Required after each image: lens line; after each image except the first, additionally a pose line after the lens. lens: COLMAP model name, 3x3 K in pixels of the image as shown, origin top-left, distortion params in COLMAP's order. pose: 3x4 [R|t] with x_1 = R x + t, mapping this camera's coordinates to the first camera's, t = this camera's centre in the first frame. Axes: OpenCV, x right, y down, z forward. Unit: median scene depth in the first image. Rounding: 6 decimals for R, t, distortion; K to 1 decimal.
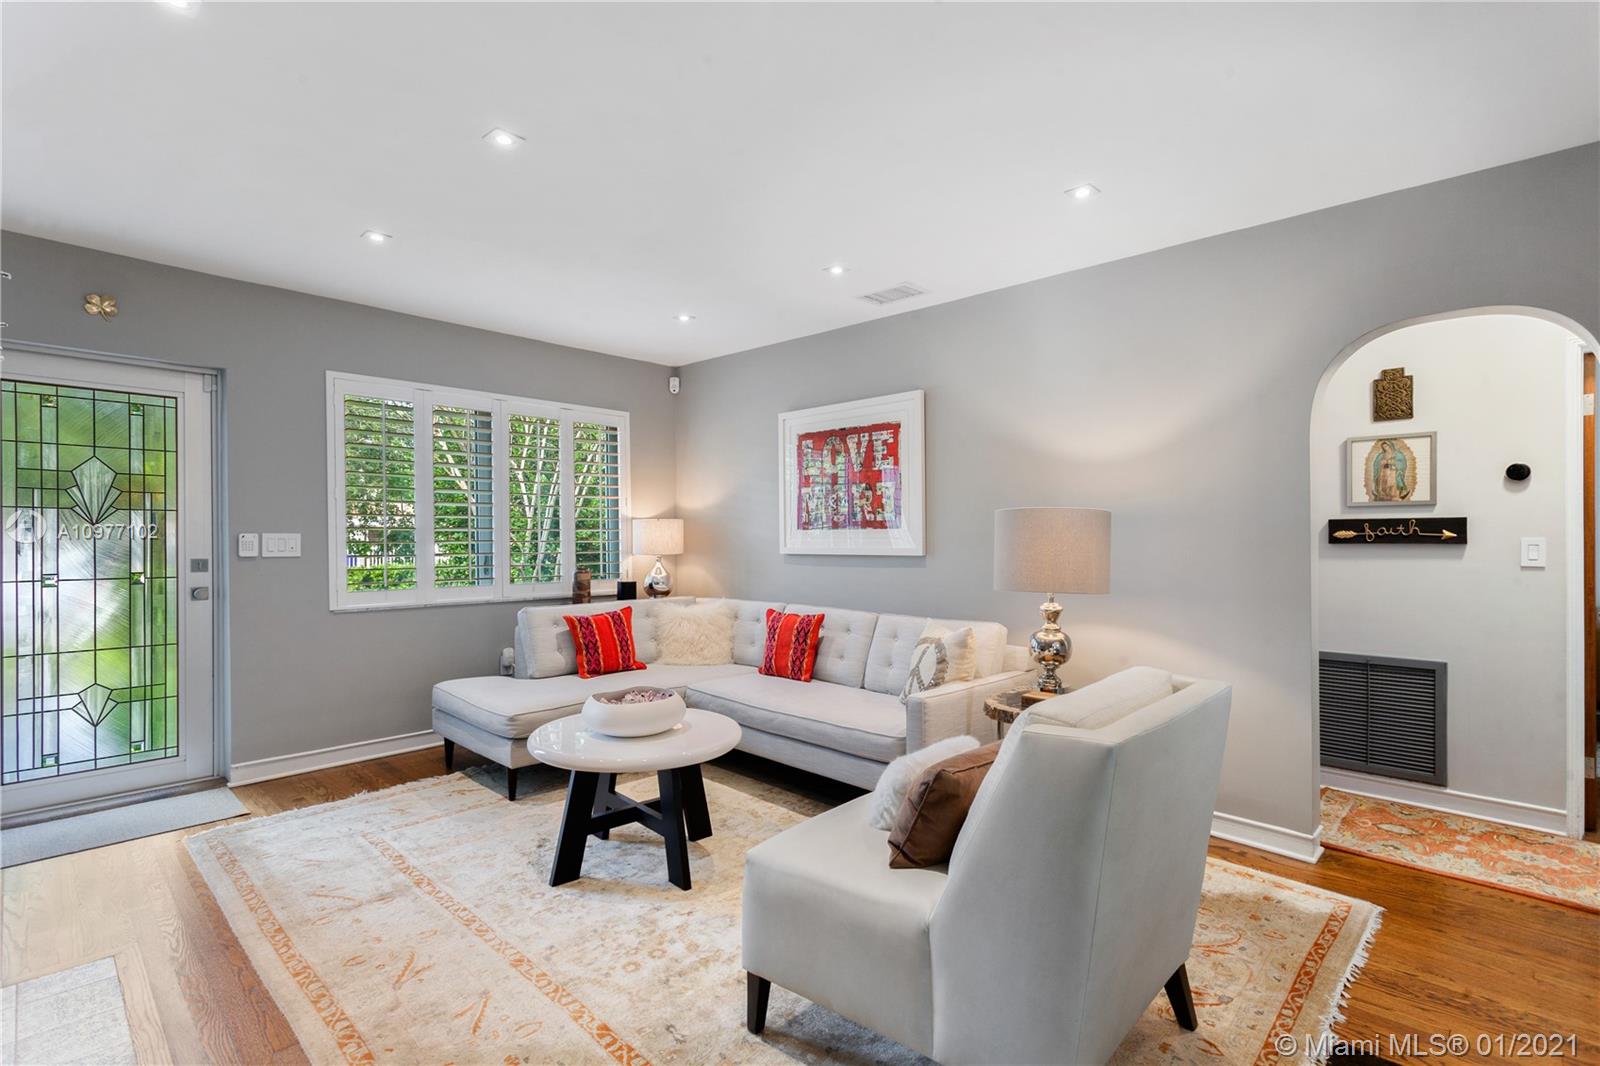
lens RADIAL K [[767.1, 0, 800.3], [0, 767.1, 535.4], [0, 0, 1]] dist [-0.000330, -0.000046]
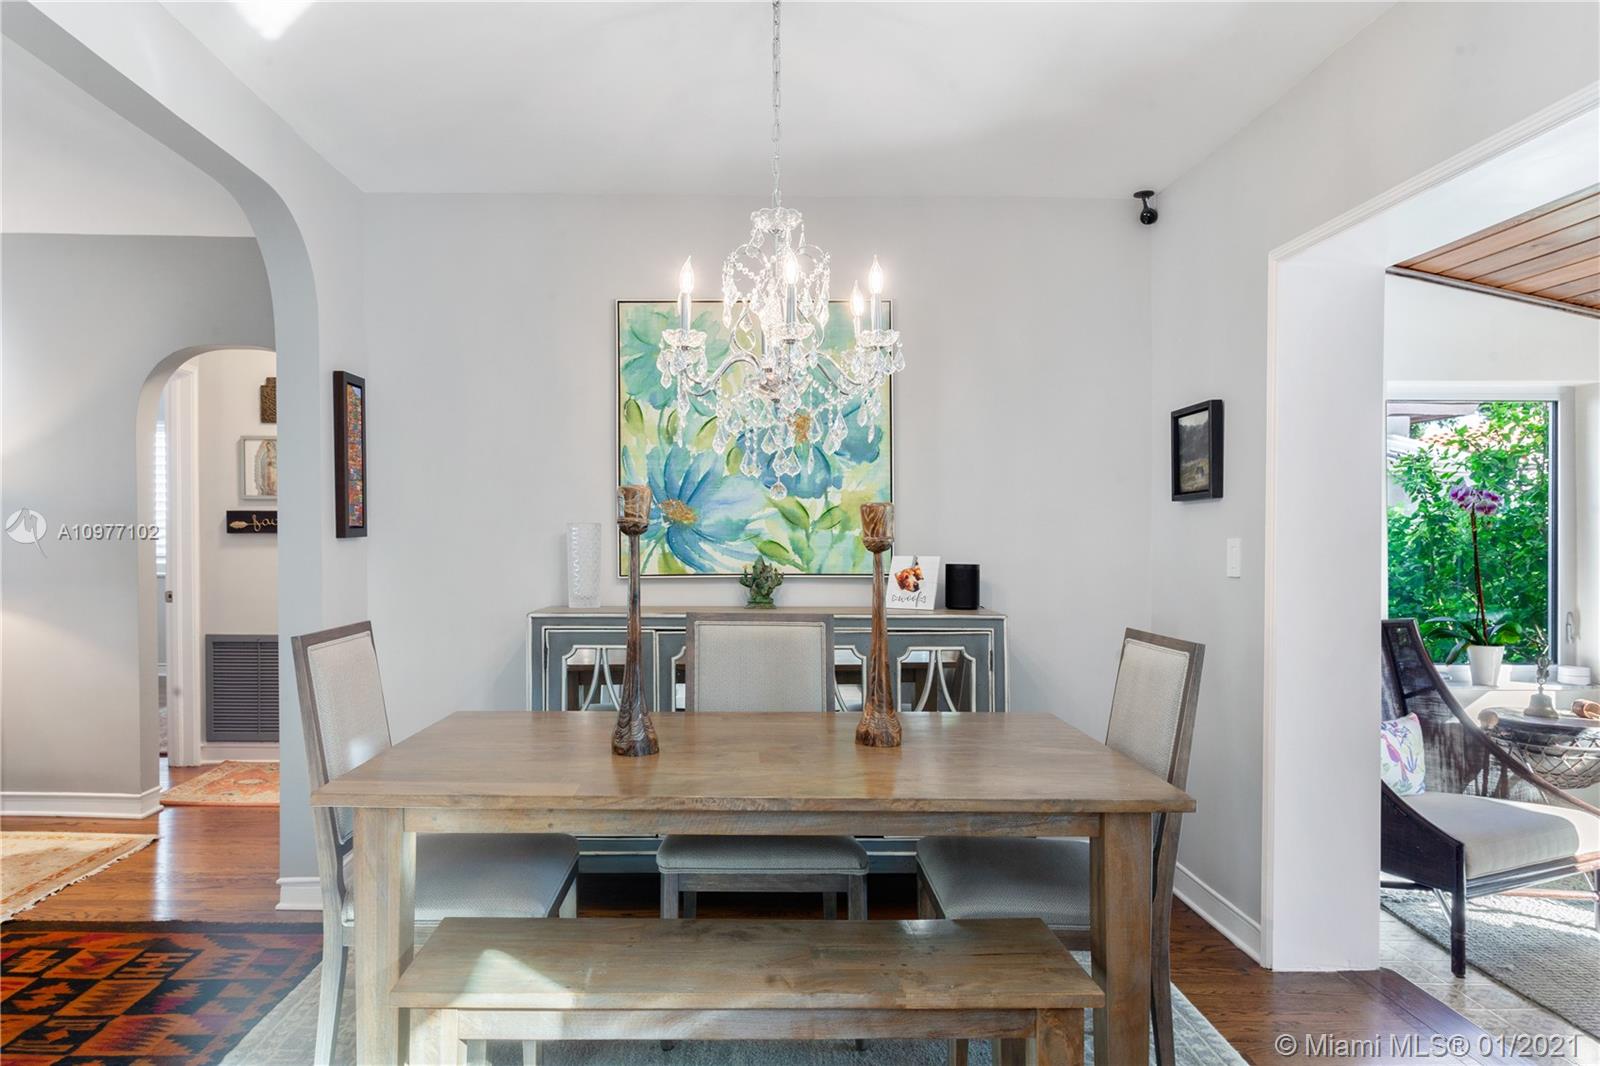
lens RADIAL K [[1078.7, 0, 798.8], [0, 1078.7, 531.8], [0, 0, 1]] dist [-0.003055, -0.001007]
pose [[0.710656, -0.001541, 0.703538, 0.203659], [-0.003021, 0.999982, 0.005241, -0.001847], [-0.703533, -0.005850, 0.710639, -0.652606]]
